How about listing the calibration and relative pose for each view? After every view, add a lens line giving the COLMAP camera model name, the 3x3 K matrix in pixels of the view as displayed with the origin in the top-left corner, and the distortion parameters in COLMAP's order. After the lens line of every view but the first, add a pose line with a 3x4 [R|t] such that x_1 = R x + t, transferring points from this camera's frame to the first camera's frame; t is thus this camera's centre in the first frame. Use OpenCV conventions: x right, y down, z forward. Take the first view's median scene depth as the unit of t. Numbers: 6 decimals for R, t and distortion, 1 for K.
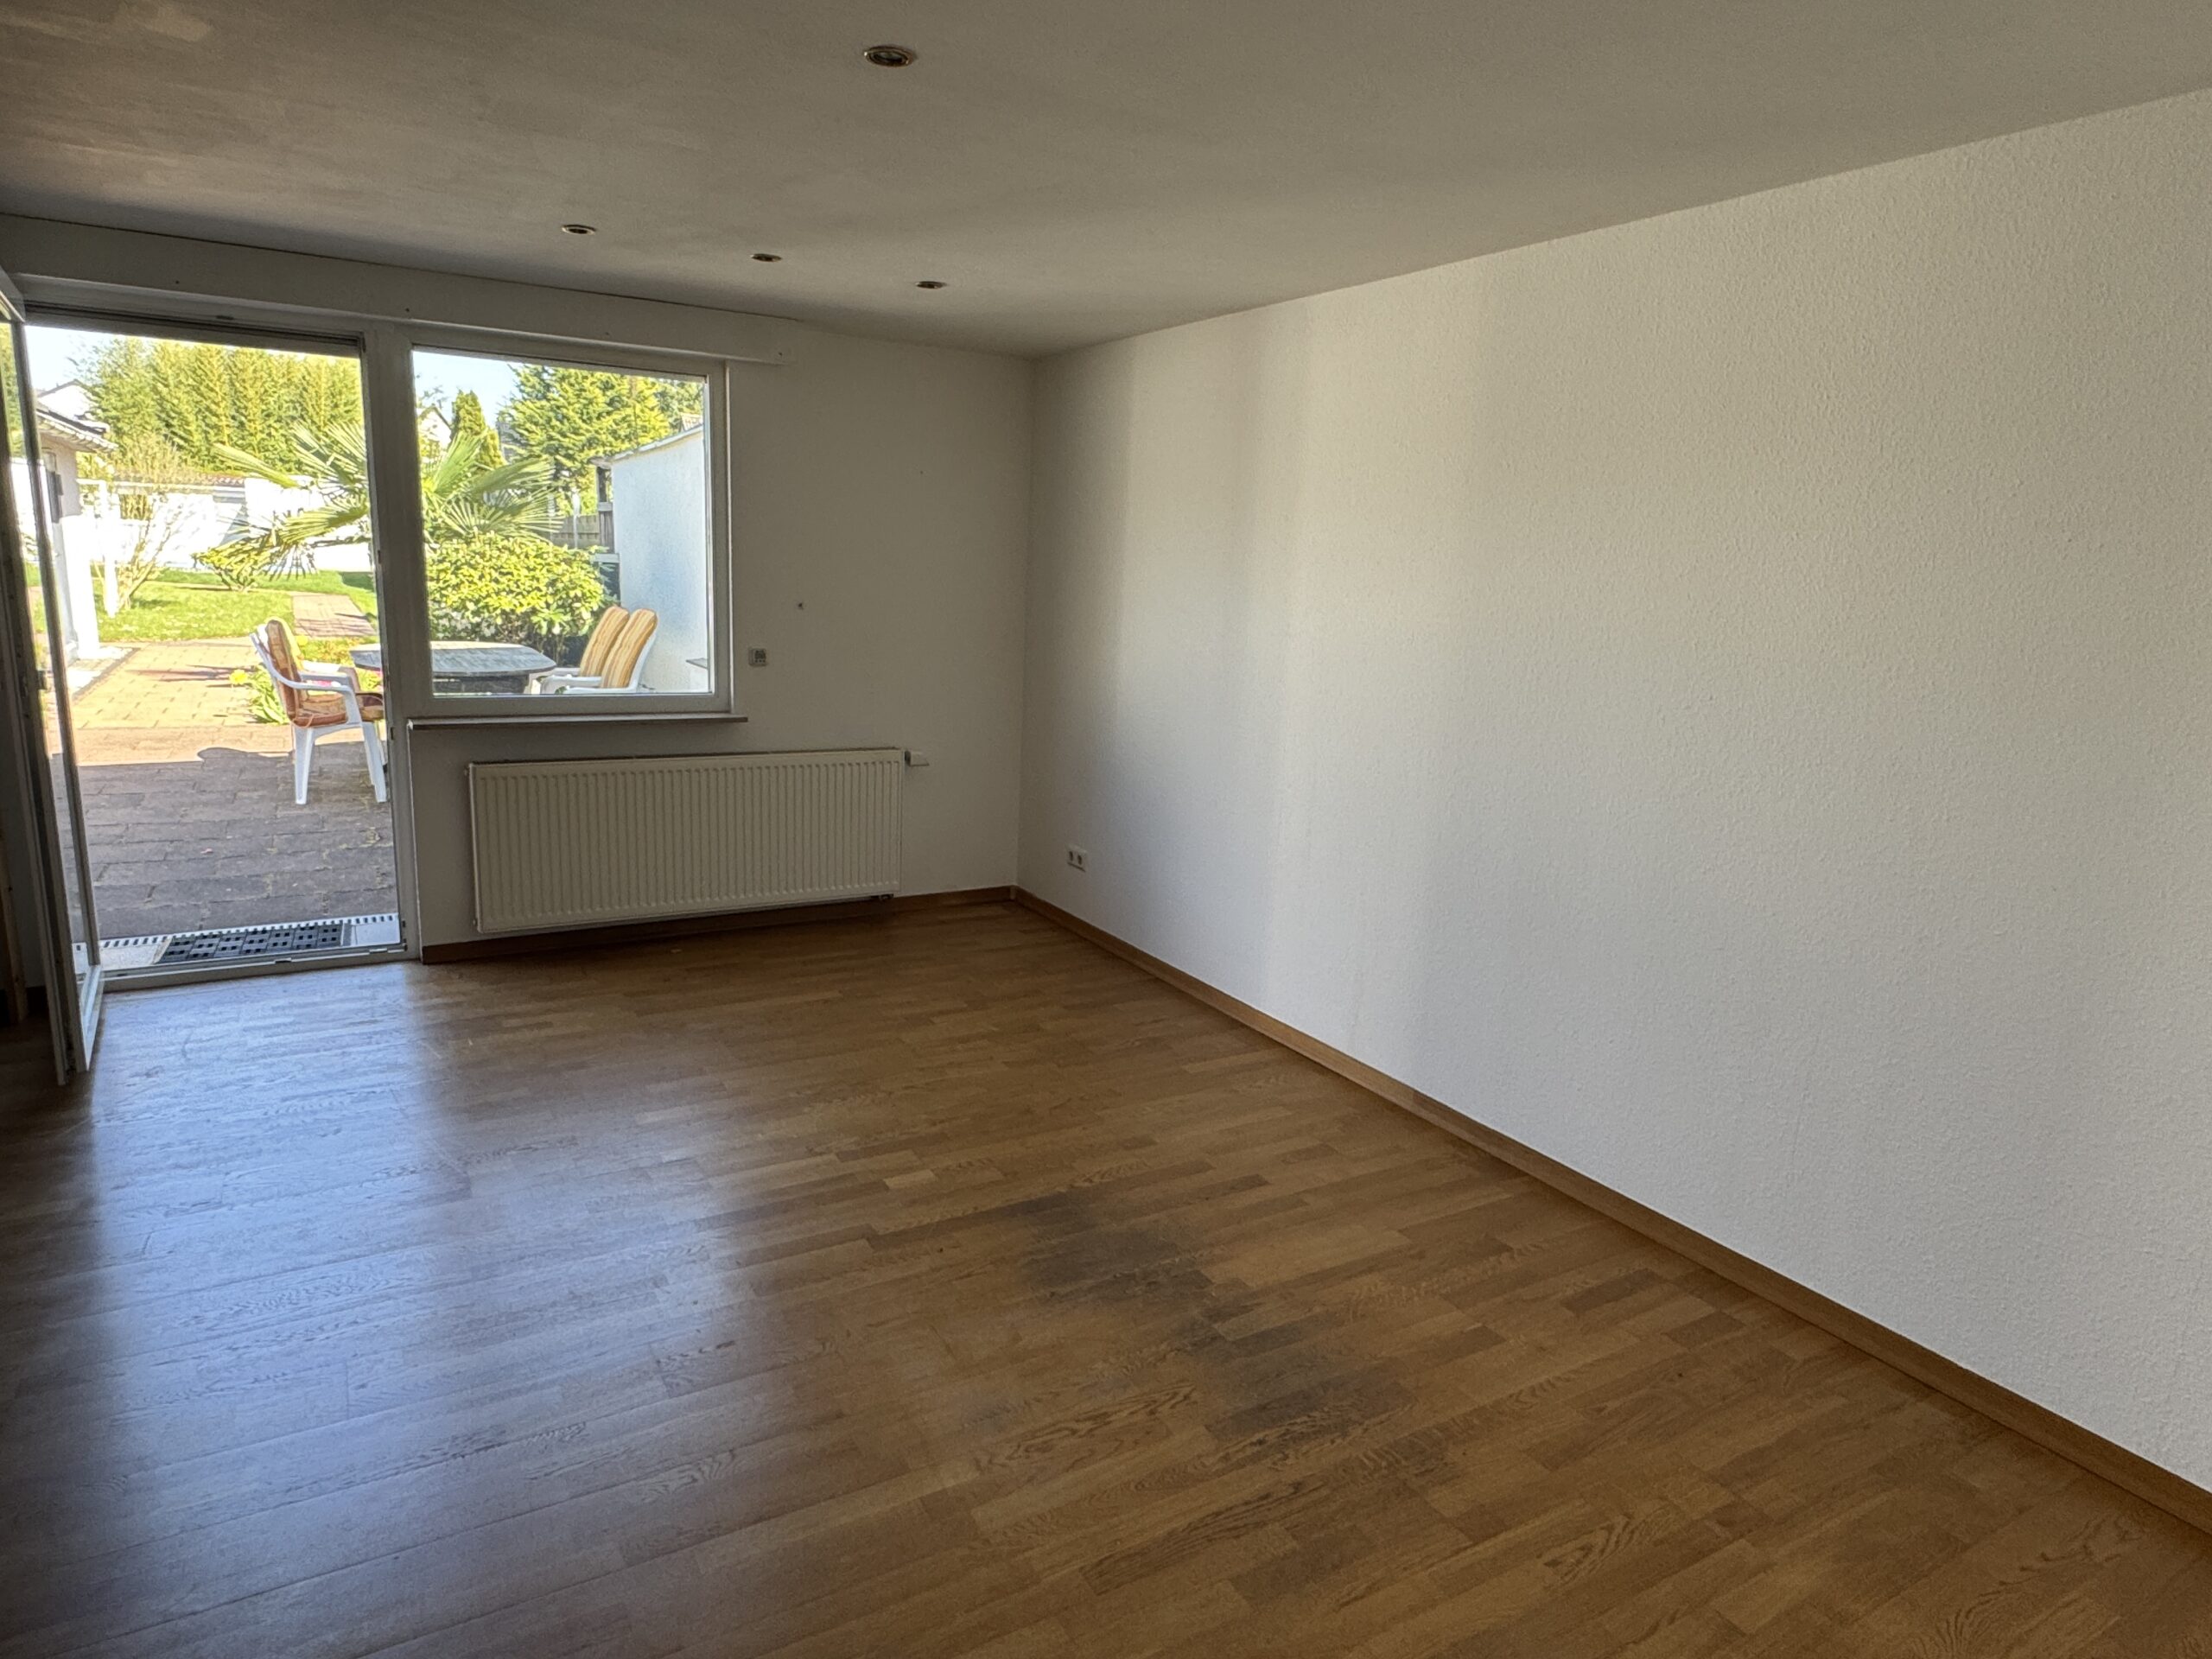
lens RADIAL K [[1305.2, 0, 1107.1], [0, 1305.2, 827.7], [0, 0, 1]] dist [0.001392, 0.000146]
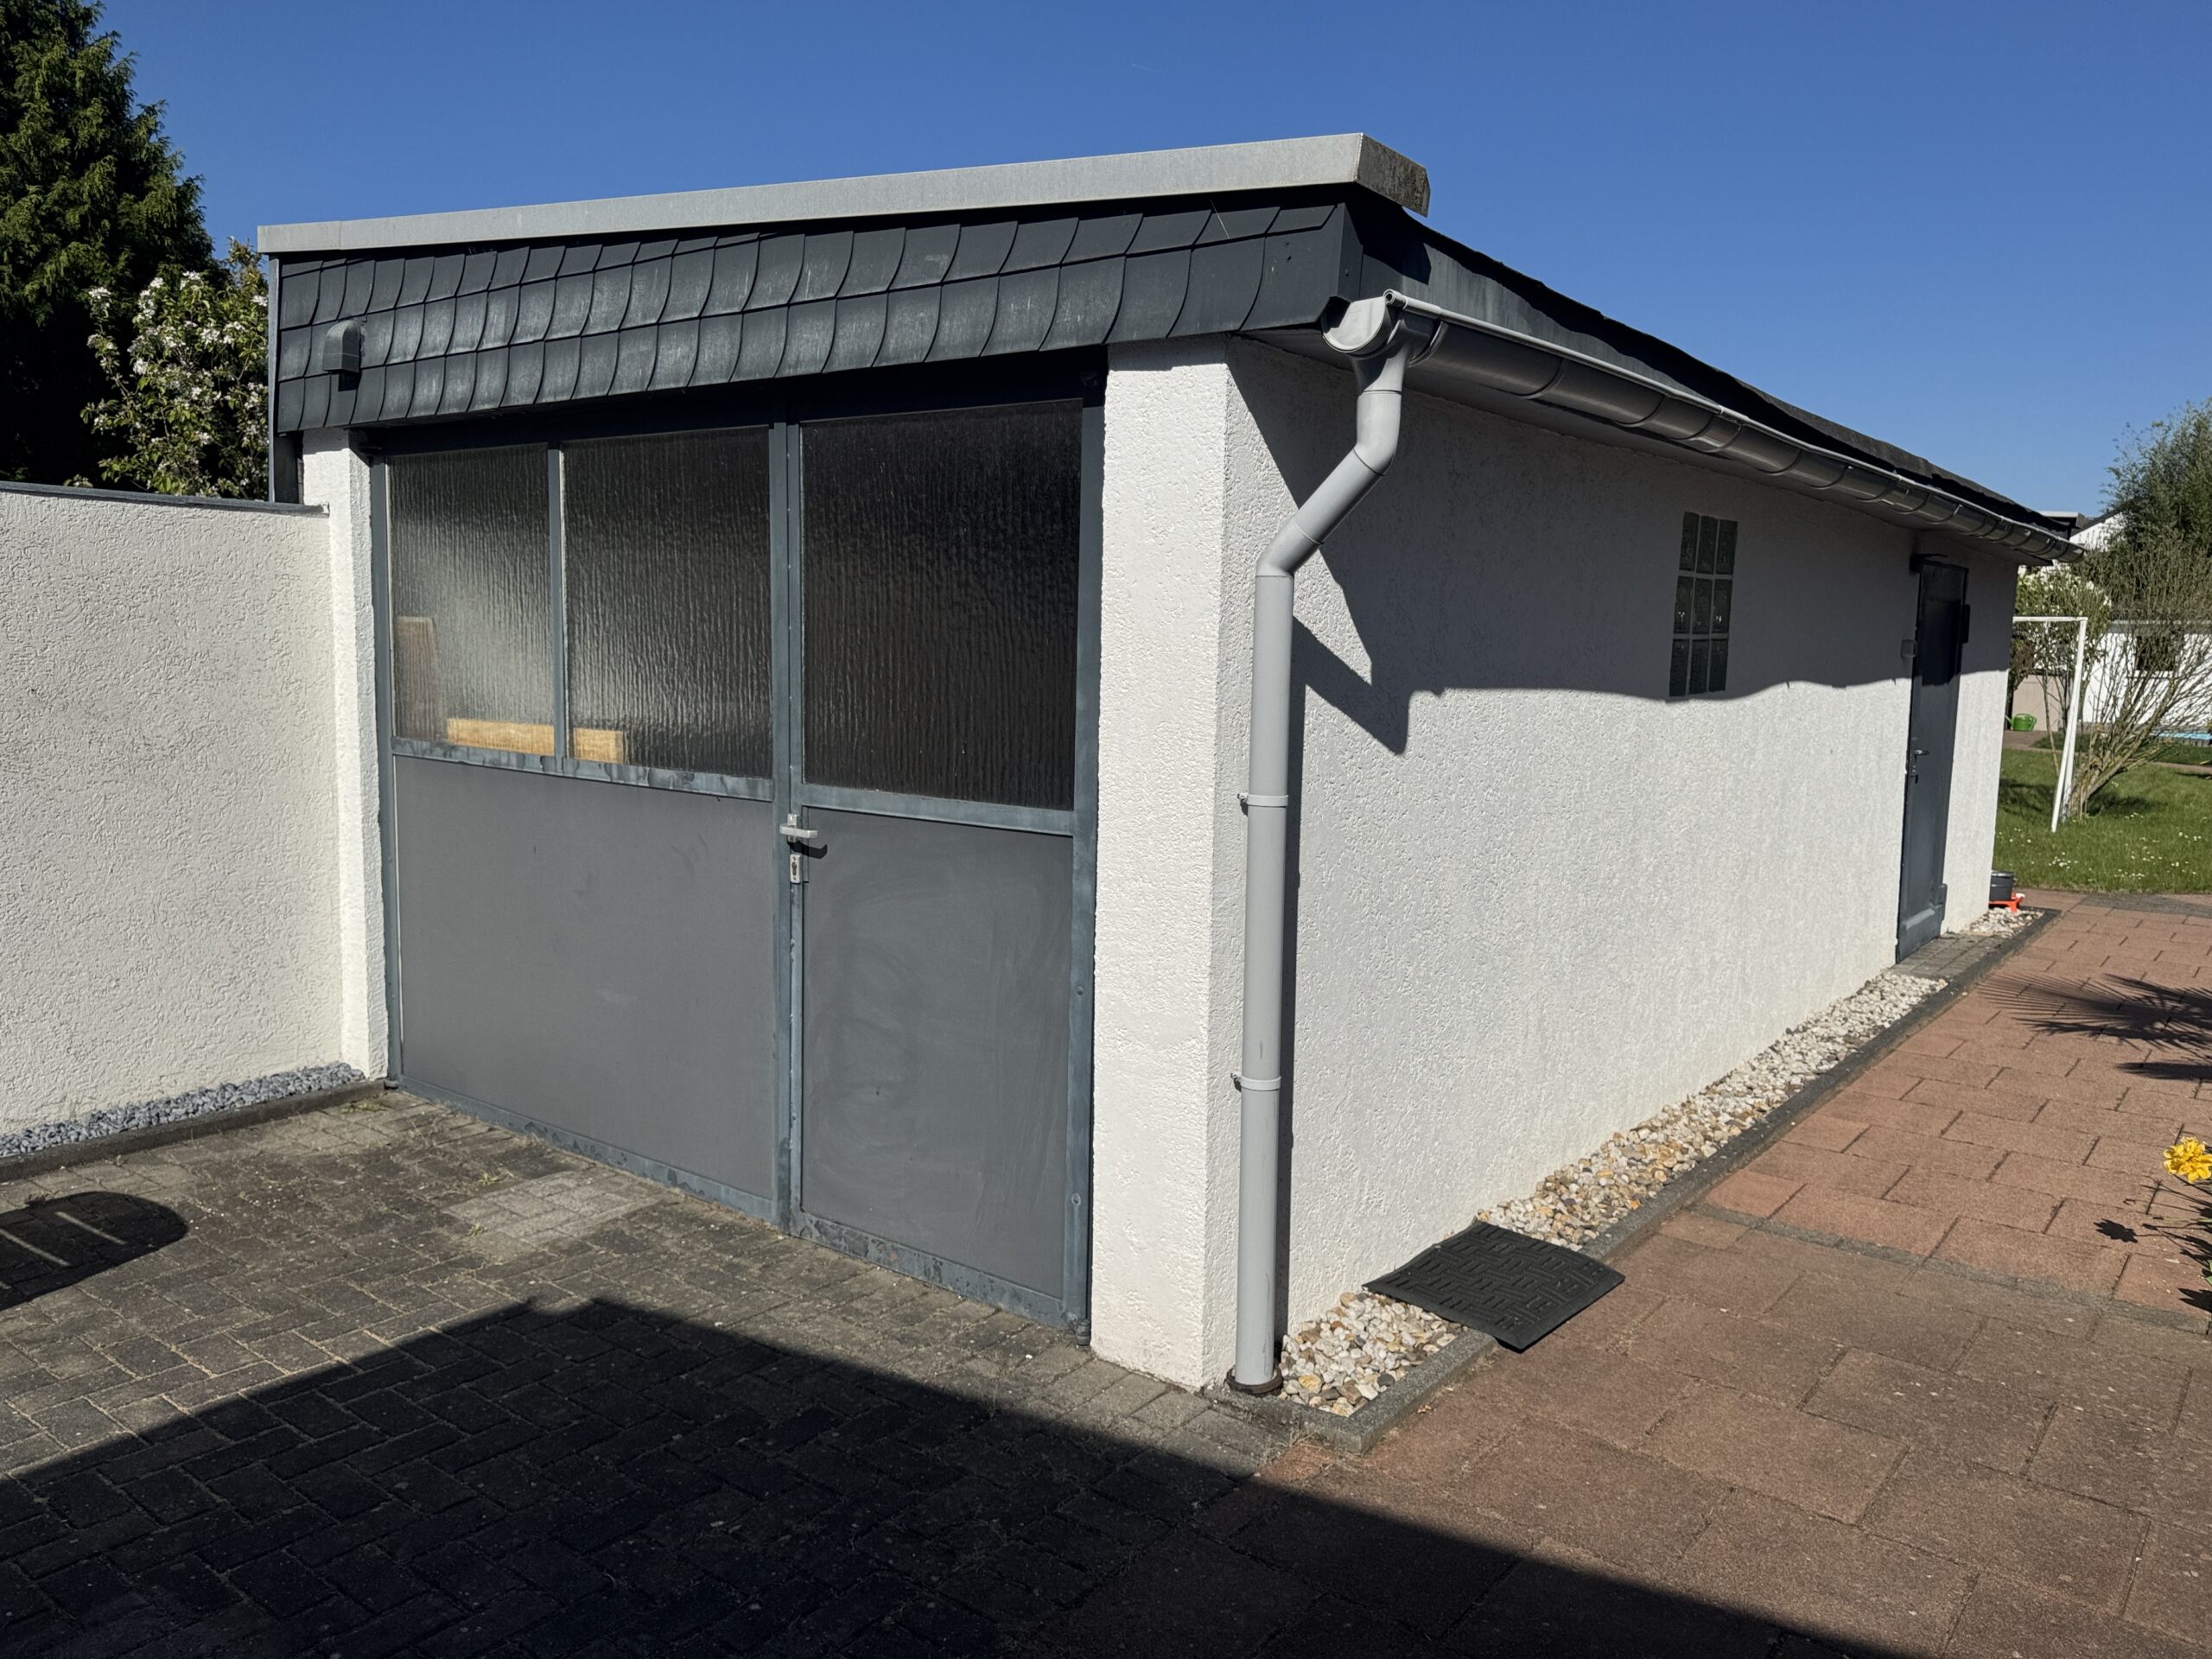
lens RADIAL K [[1601.1, 0, 1106.2], [0, 1601.1, 828.1], [0, 0, 1]] dist [0.002770, 0.001251]
pose [[0.350889, 0.070856, -0.933732, -0.232199], [-0.190796, 0.981626, 0.002791, -0.087702], [0.916773, 0.177173, 0.357961, 0.351192]]
